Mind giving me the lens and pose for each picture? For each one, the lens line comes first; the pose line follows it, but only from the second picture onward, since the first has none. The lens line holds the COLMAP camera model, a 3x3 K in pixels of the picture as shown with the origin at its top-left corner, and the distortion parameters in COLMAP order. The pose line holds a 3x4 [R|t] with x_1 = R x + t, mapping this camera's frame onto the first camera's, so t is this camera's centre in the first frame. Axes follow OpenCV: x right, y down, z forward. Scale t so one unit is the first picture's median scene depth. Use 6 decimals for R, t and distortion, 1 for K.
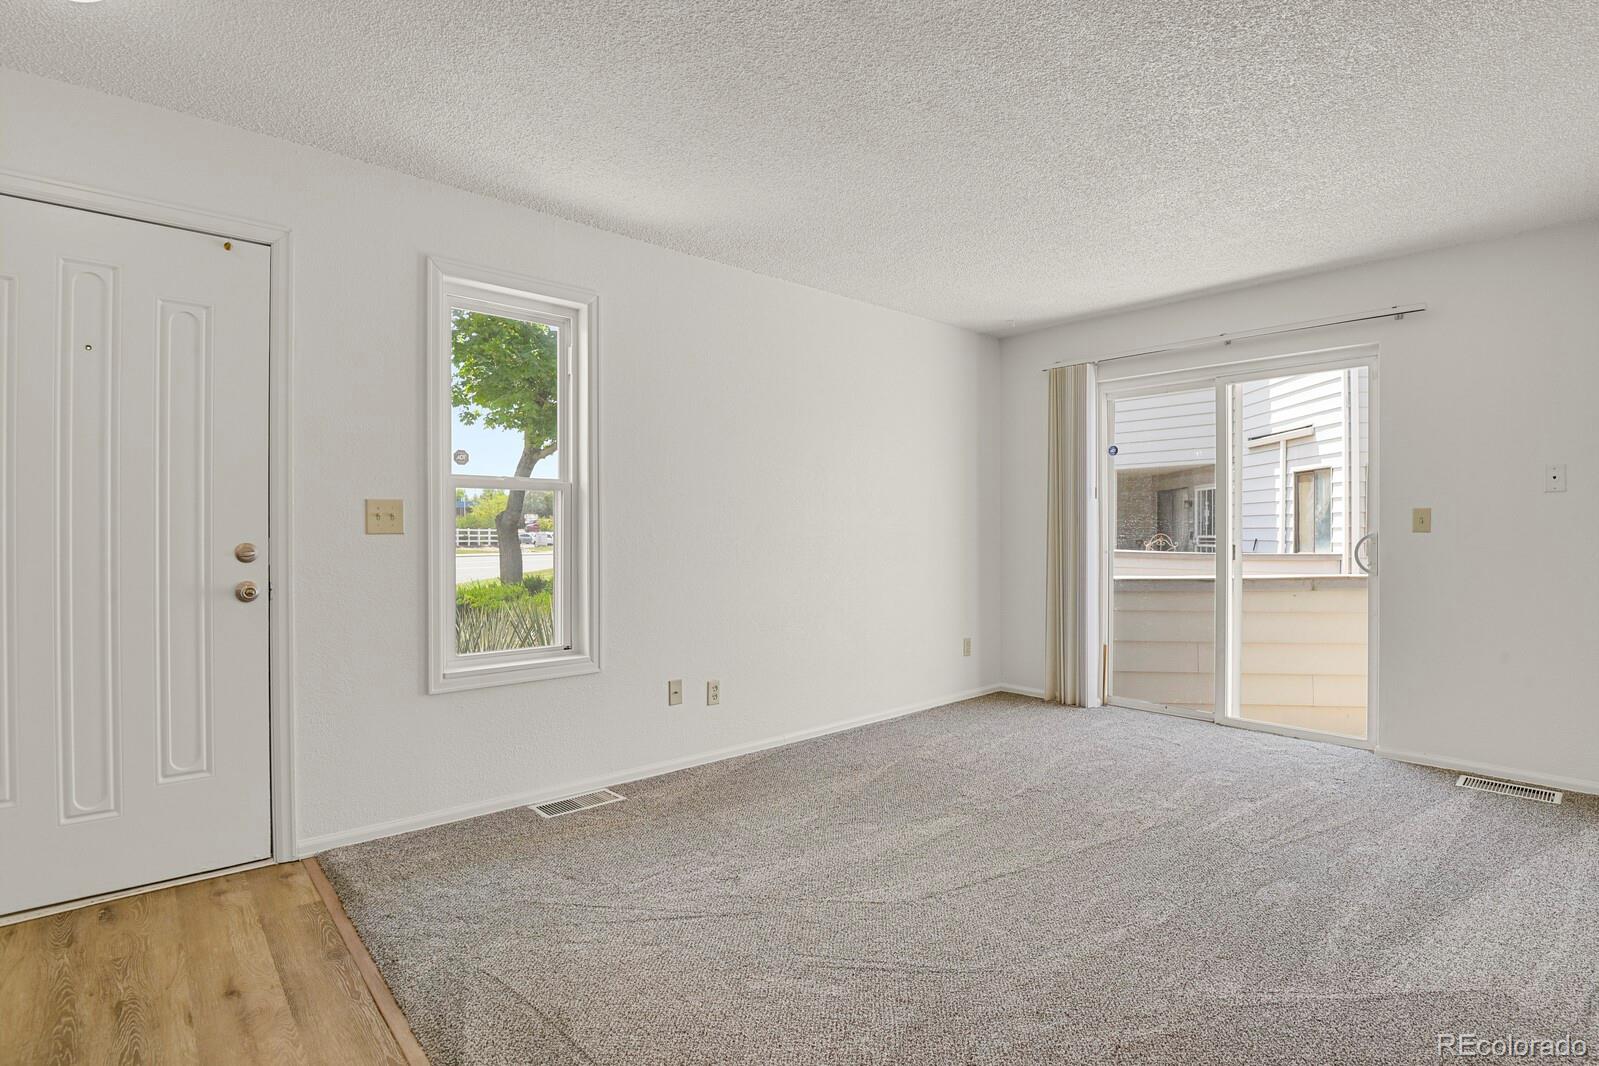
lens RADIAL K [[782.0, 0, 802.5], [0, 782.0, 534.1], [0, 0, 1]] dist [-0.028135, -0.002986]
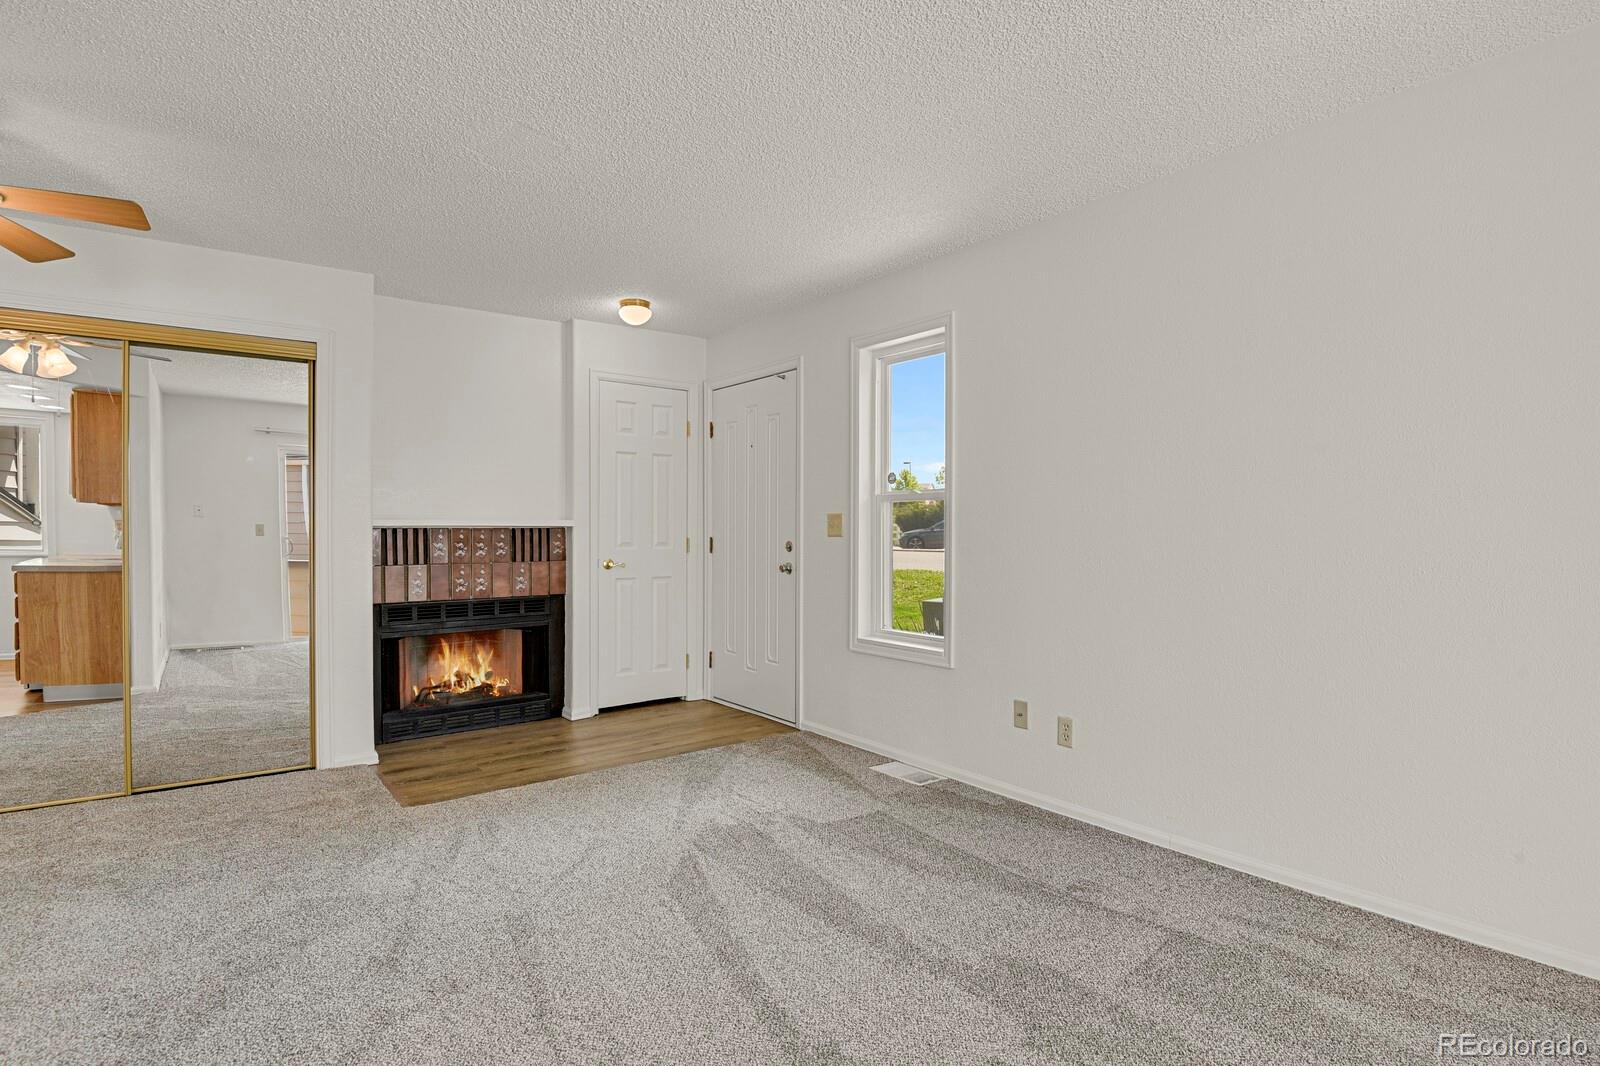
lens RADIAL K [[782.5, 0, 811.1], [0, 782.5, 533.7], [0, 0, 1]] dist [-0.028135, -0.002986]
pose [[-0.066049, 0.002983, -0.997812, 0.799712], [-0.006716, 0.999972, 0.003434, -0.008066], [0.997794, 0.006928, -0.066027, 0.867674]]
